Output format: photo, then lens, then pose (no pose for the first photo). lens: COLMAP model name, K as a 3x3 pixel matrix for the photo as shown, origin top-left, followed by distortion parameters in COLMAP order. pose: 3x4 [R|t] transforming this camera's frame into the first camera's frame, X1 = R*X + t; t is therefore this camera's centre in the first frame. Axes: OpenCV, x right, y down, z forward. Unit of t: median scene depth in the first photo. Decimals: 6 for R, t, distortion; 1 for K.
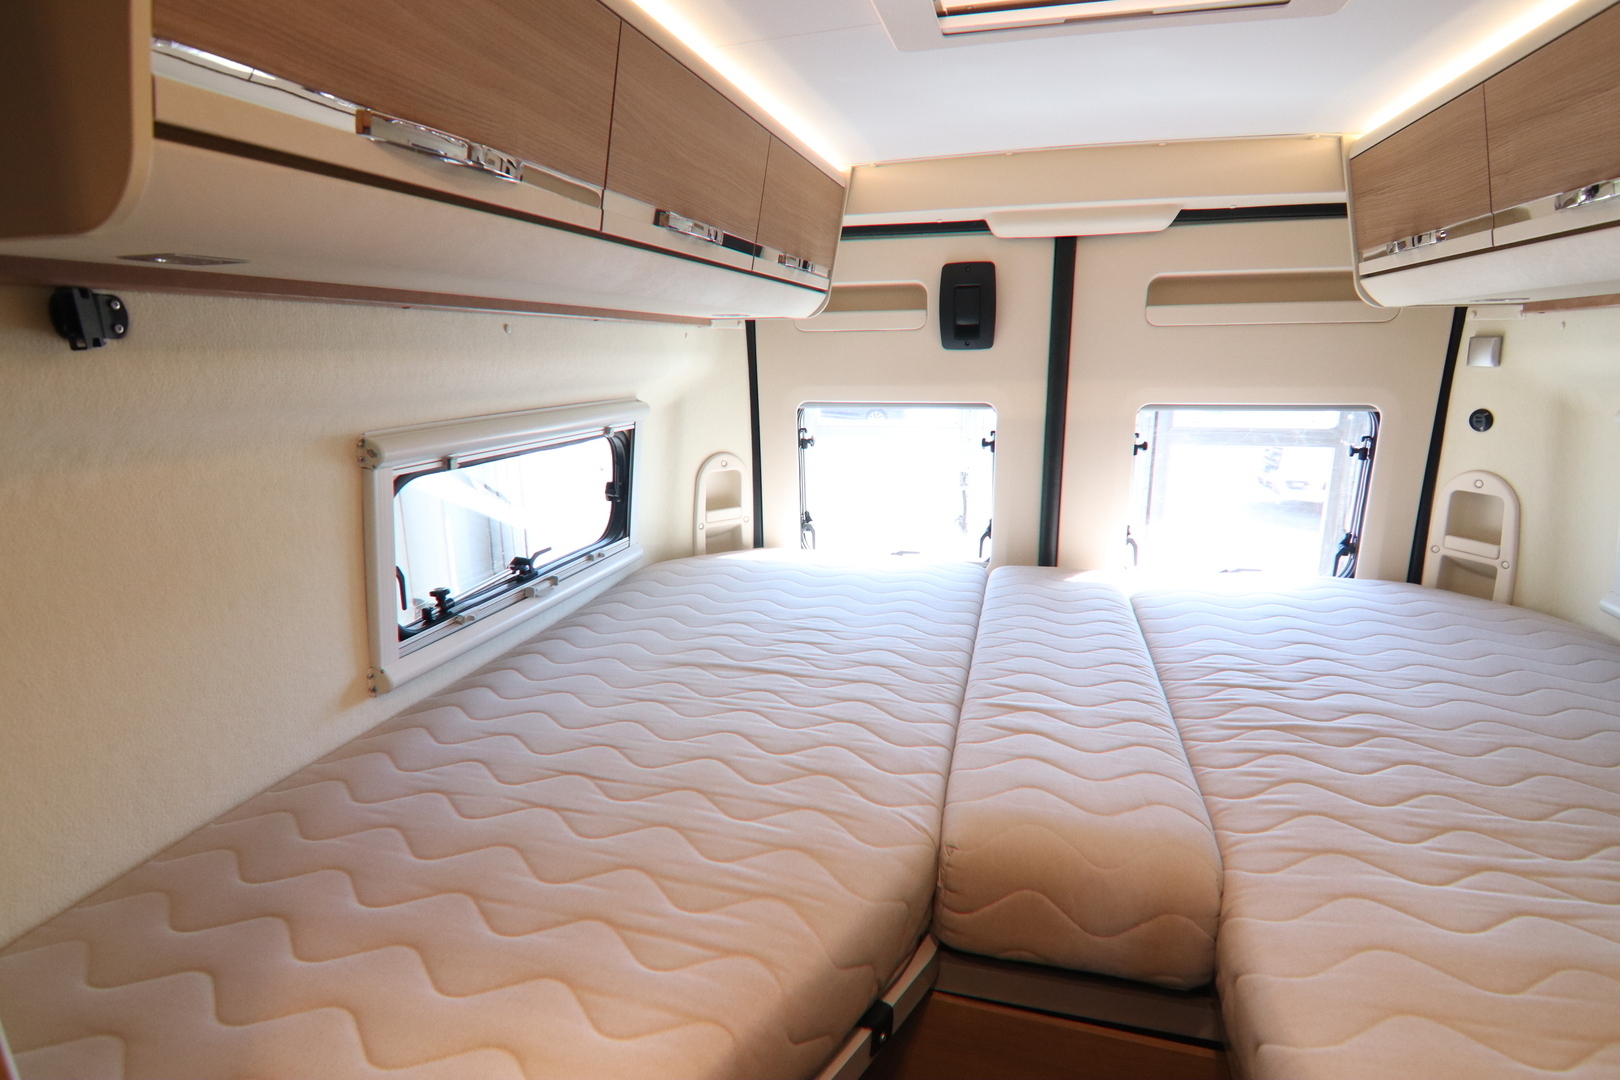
lens RADIAL K [[838.6, 0, 808.8], [0, 838.6, 547.0], [0, 0, 1]] dist [-0.003374, -0.011171]
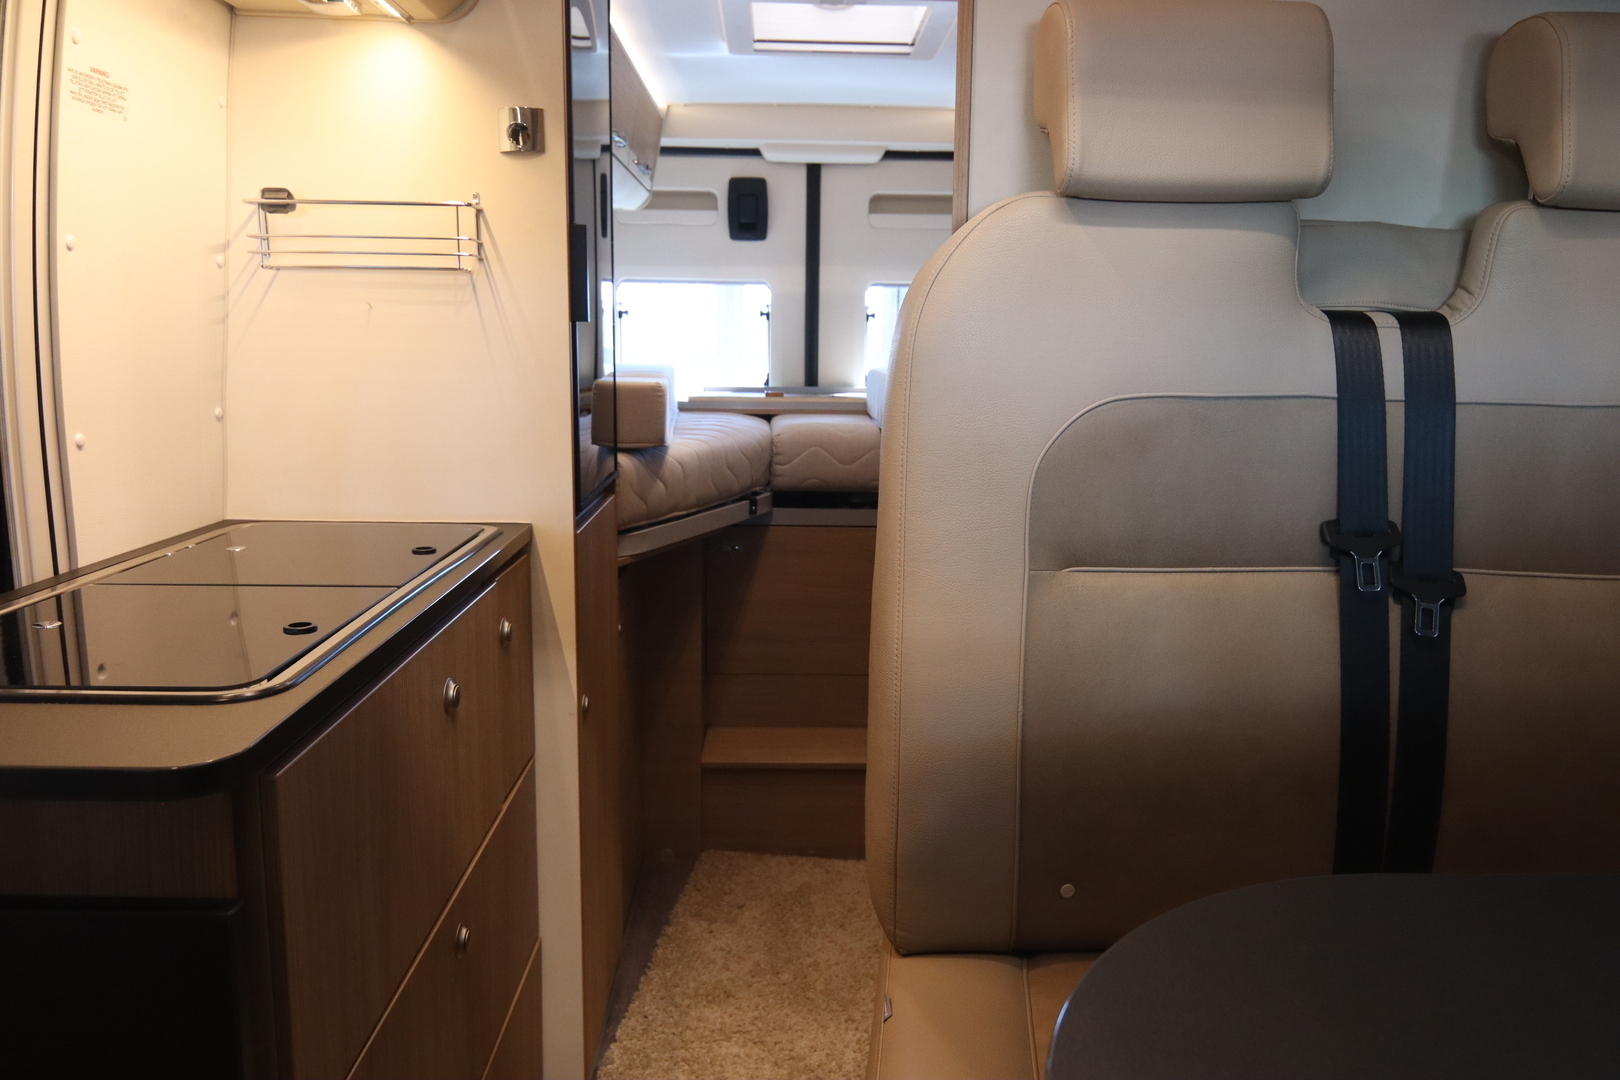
lens RADIAL K [[1178.5, 0, 815.6], [0, 1178.5, 557.3], [0, 0, 1]] dist [0.003875, -0.018076]
pose [[0.956790, -0.031360, 0.289085, -0.312350], [0.044758, 0.998203, -0.039853, 0.406041], [-0.287315, 0.051069, 0.956474, -0.951127]]
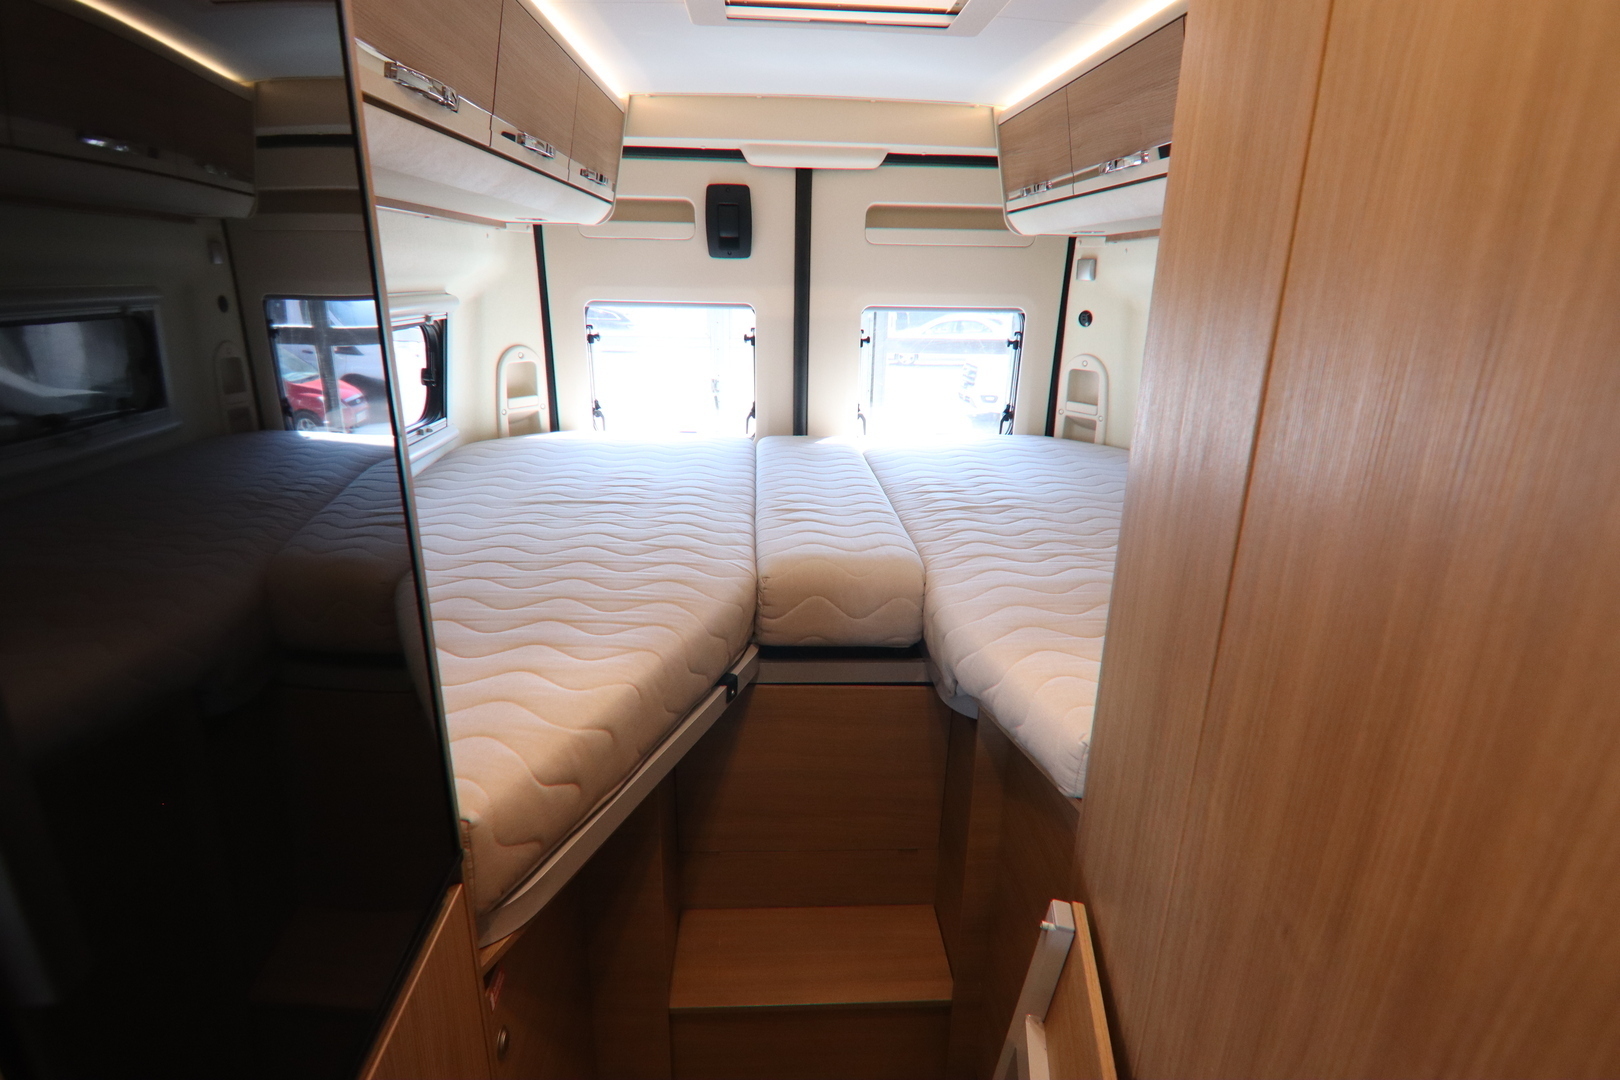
lens RADIAL K [[838.6, 0, 820.7], [0, 838.6, 549.3], [0, 0, 1]] dist [-0.003374, -0.011171]
pose [[0.946607, -0.072960, 0.314024, -0.111396], [0.045006, 0.994423, 0.095376, 0.084243], [-0.319232, -0.076151, 0.944612, -0.252532]]
